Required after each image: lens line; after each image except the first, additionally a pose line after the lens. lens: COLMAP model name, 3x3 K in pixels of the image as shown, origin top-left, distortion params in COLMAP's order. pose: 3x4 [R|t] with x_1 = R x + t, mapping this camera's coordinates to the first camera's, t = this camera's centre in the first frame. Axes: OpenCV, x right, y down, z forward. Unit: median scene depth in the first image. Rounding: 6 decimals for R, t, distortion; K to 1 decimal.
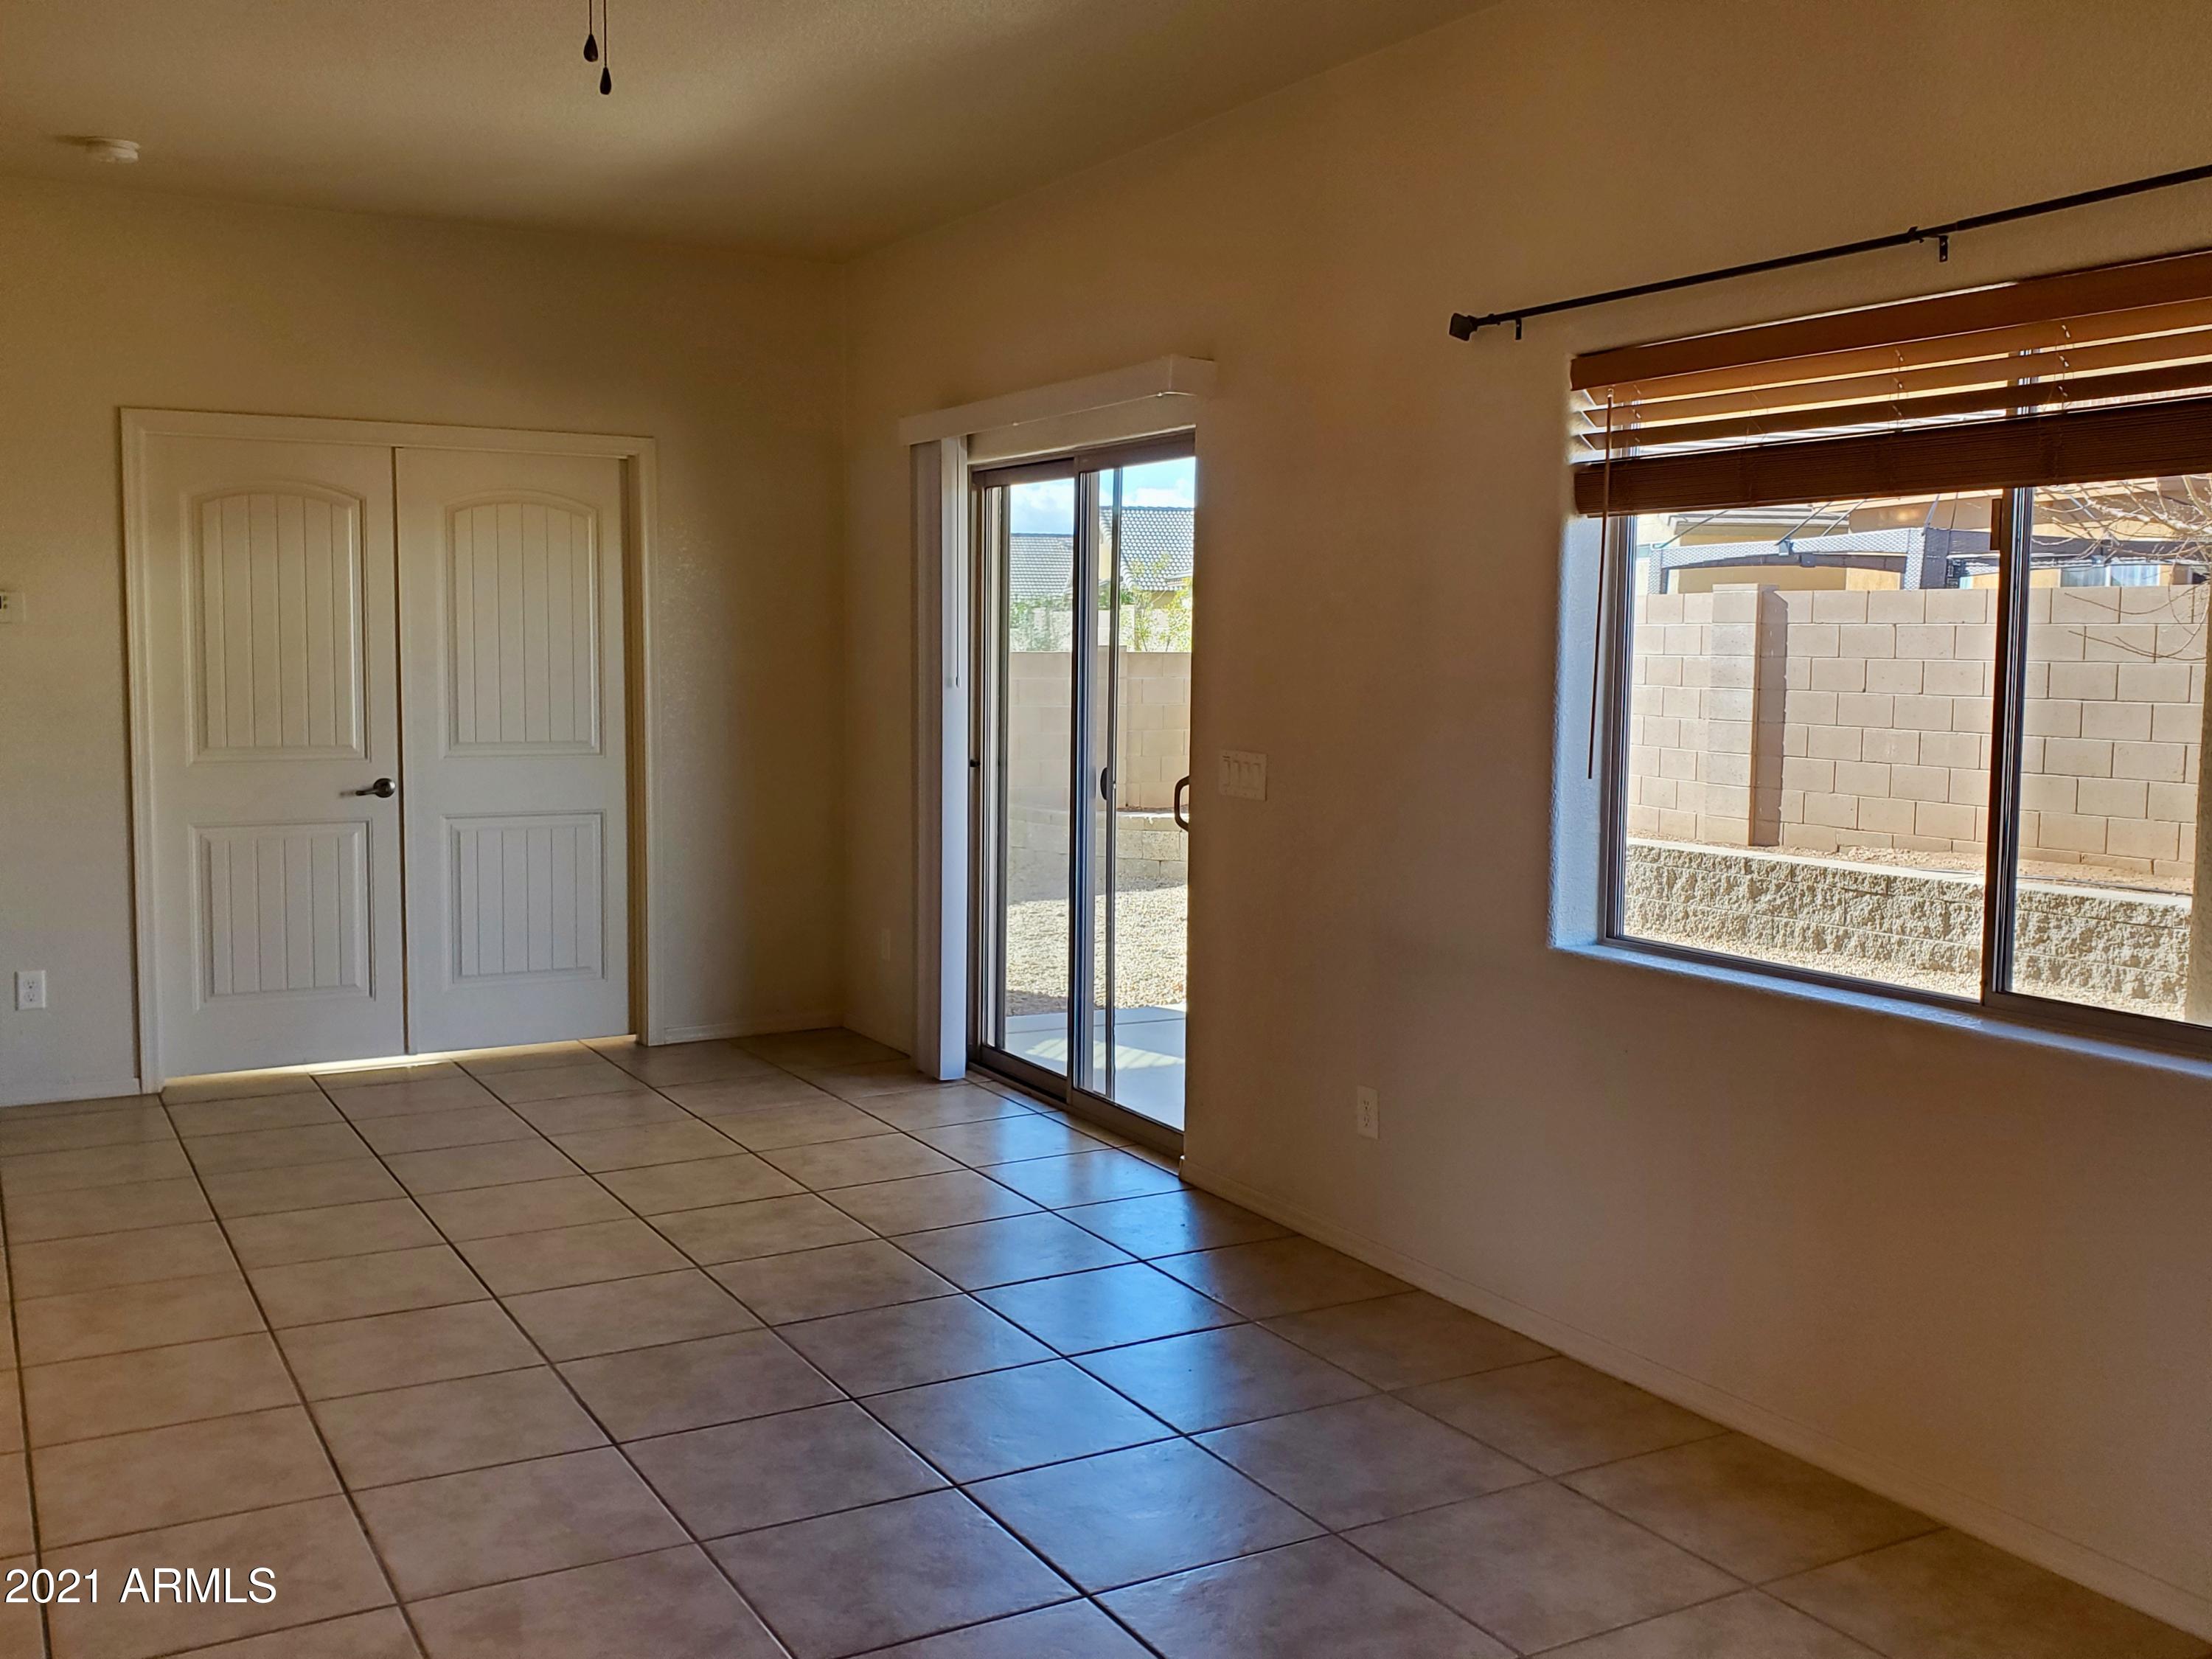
lens RADIAL K [[2036.4, 0, 1102.2], [0, 2036.4, 820.5], [0, 0, 1]] dist [0.017280, 0.000000]
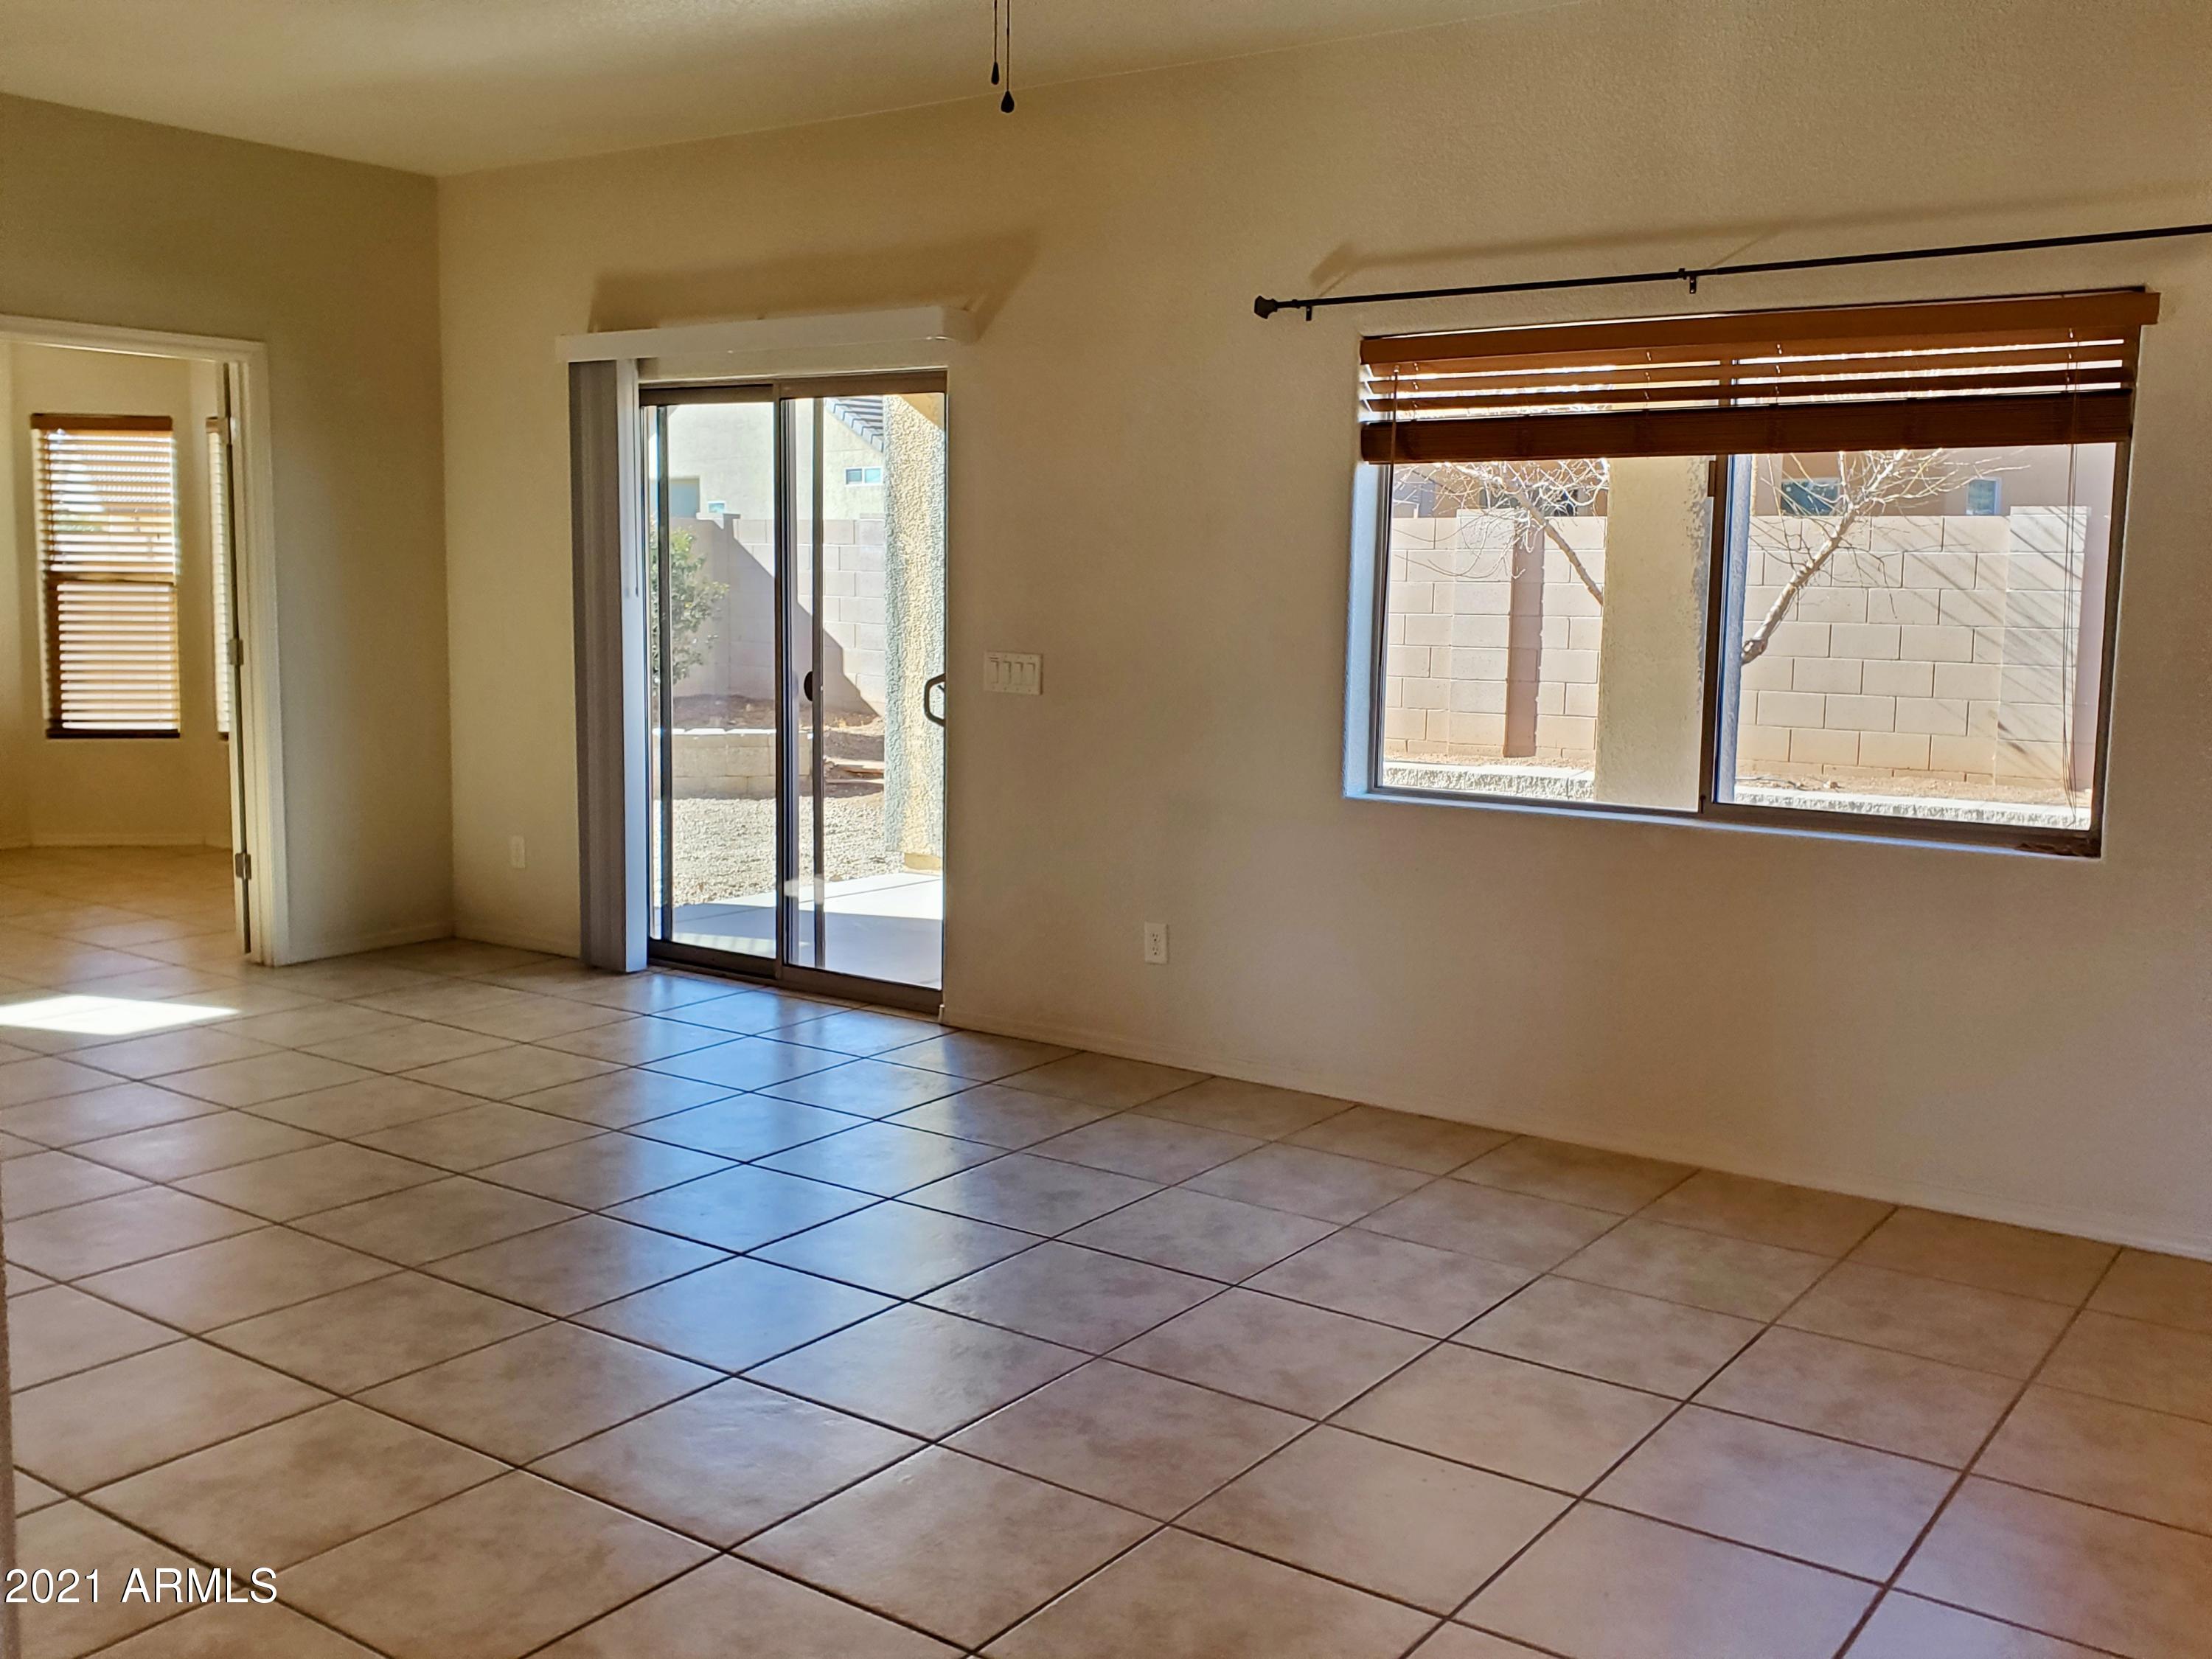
lens RADIAL K [[2036.4, 0, 1107.2], [0, 2036.4, 834.1], [0, 0, 1]] dist [0.017280, 0.000000]
pose [[0.901416, -0.051094, 0.429928, -0.482618], [0.031623, 0.998130, 0.052317, 0.013463], [-0.431797, -0.033564, 0.901346, -0.105642]]
